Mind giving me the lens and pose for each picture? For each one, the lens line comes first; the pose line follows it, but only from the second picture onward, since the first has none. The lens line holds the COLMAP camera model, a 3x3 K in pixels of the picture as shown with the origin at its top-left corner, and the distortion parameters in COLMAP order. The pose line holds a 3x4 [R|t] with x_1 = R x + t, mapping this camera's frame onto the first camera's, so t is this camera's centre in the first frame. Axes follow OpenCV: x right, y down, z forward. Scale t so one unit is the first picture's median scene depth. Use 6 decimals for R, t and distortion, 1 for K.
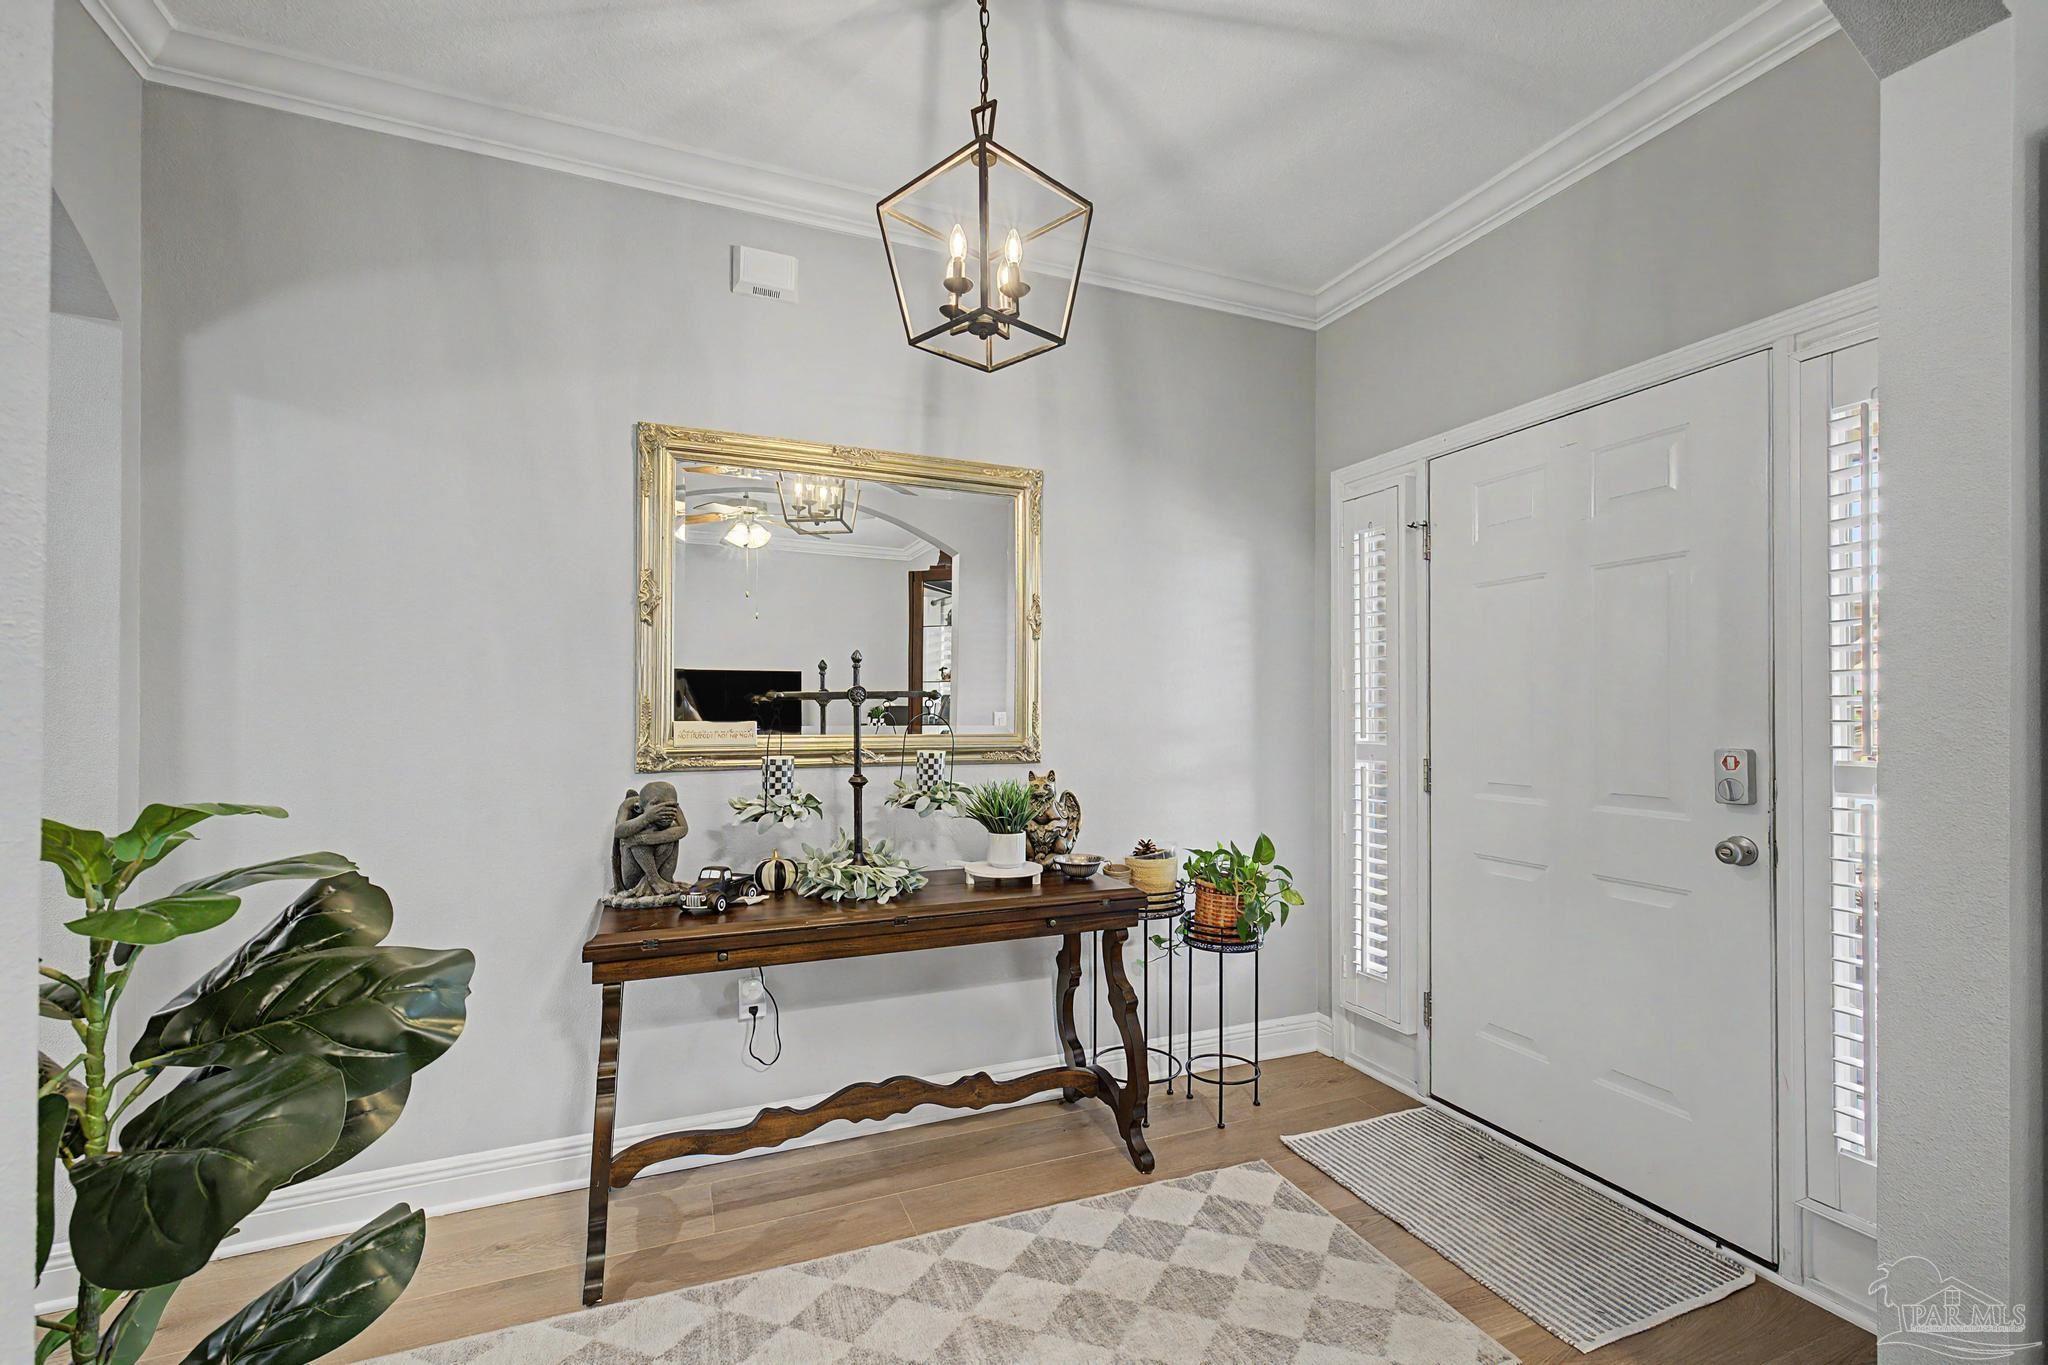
lens RADIAL K [[882.7, 0, 1022.0], [0, 882.7, 700.3], [0, 0, 1]] dist [0.018101, -0.000414]
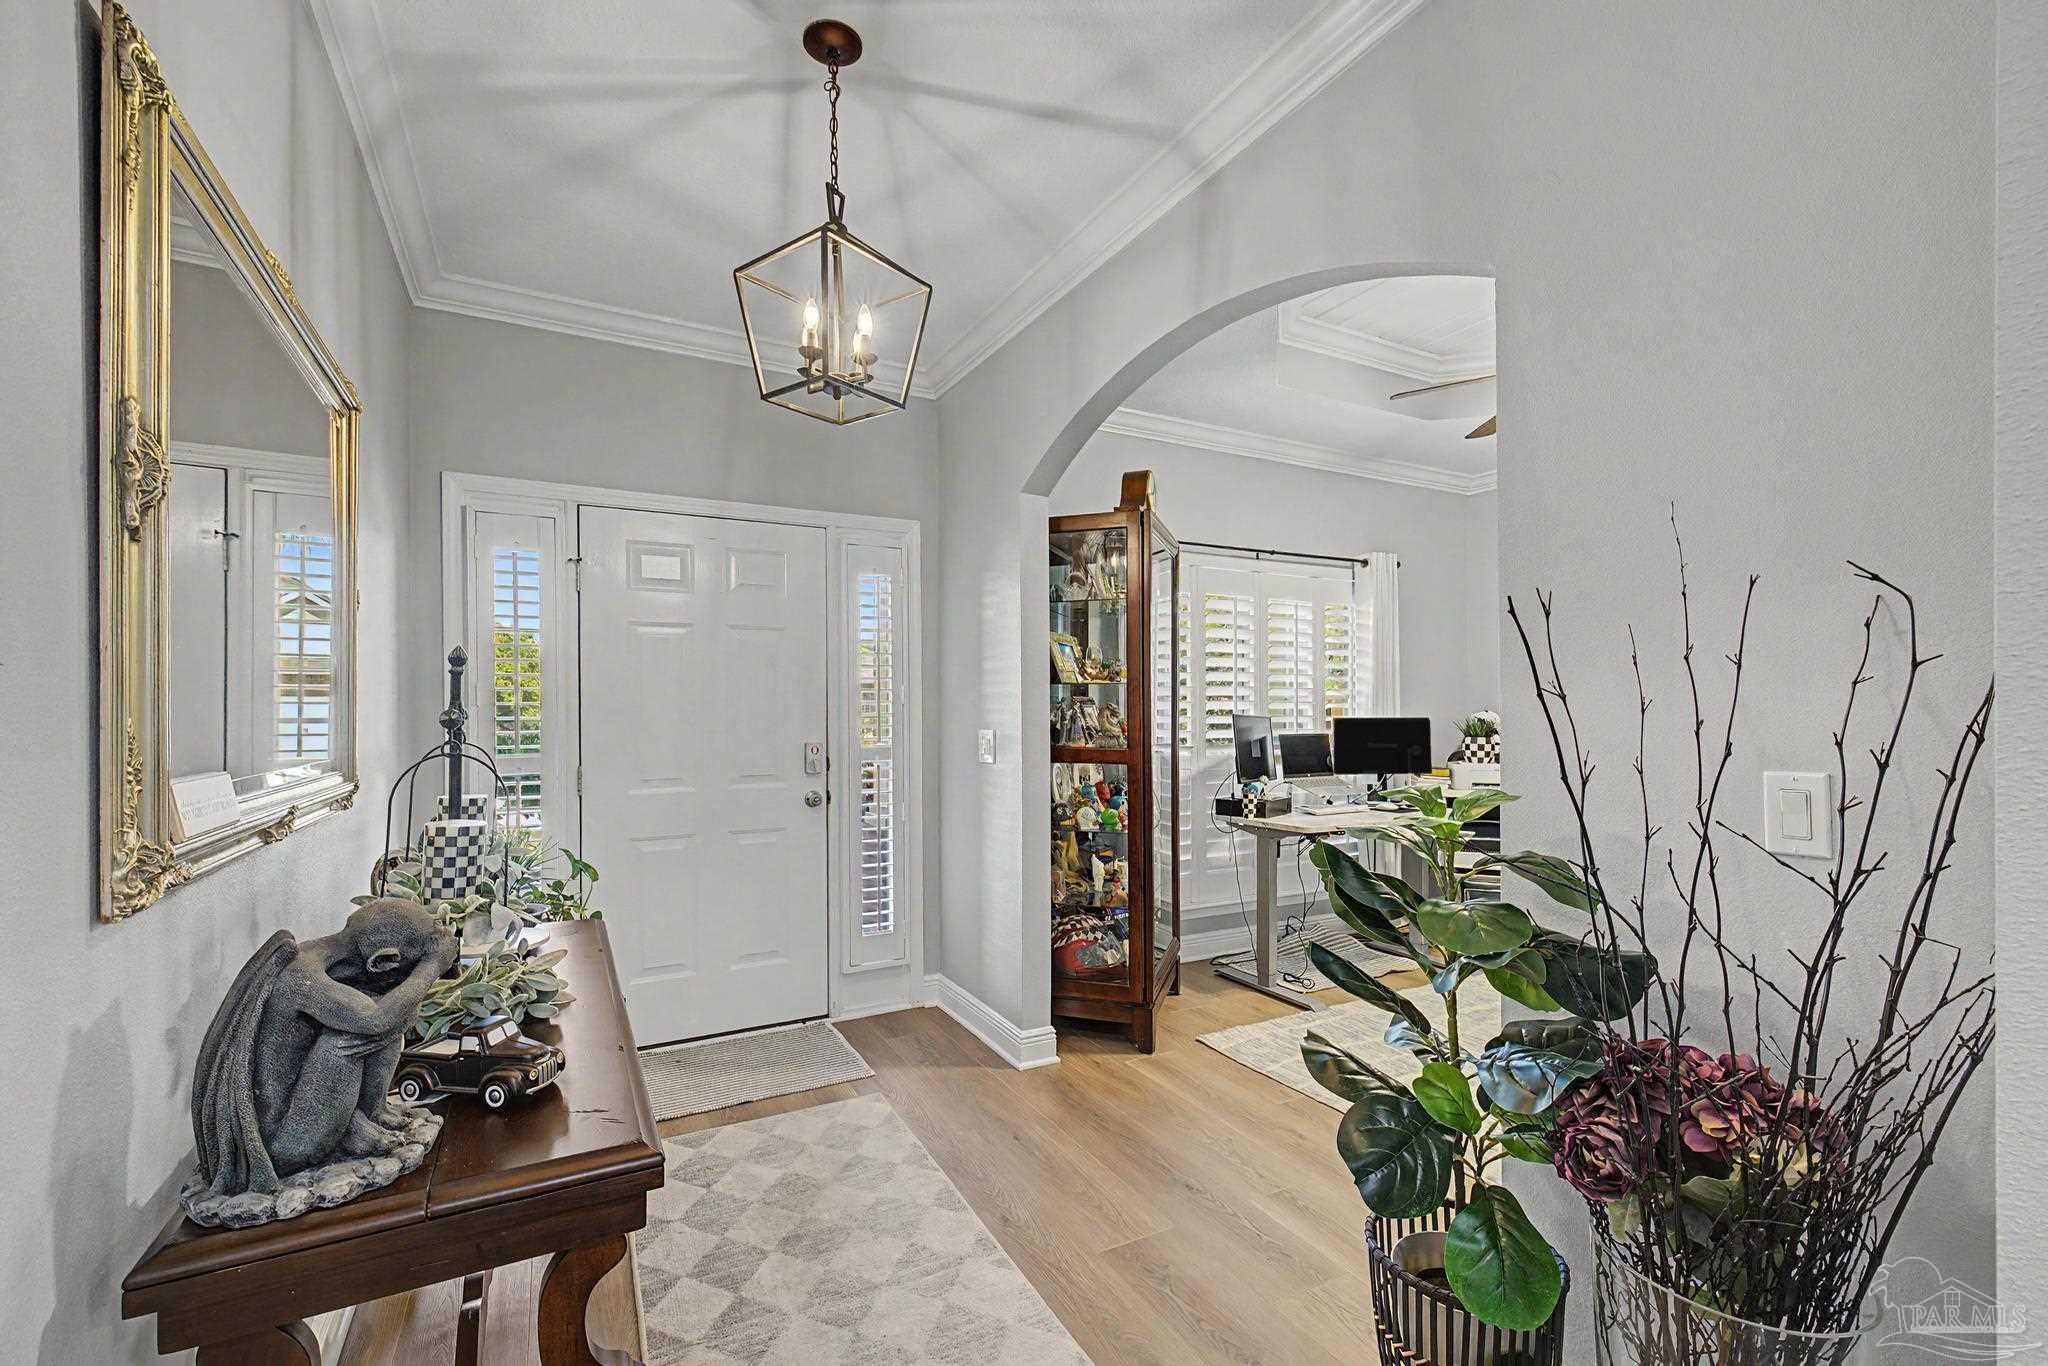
lens RADIAL K [[882.7, 0, 1020.9], [0, 882.7, 697.3], [0, 0, 1]] dist [0.018101, -0.000414]
pose [[-0.100907, 0.010494, 0.994840, -1.003876], [-0.011654, 0.999863, -0.011729, -0.021215], [-0.994828, -0.012777, -0.100771, 0.749712]]
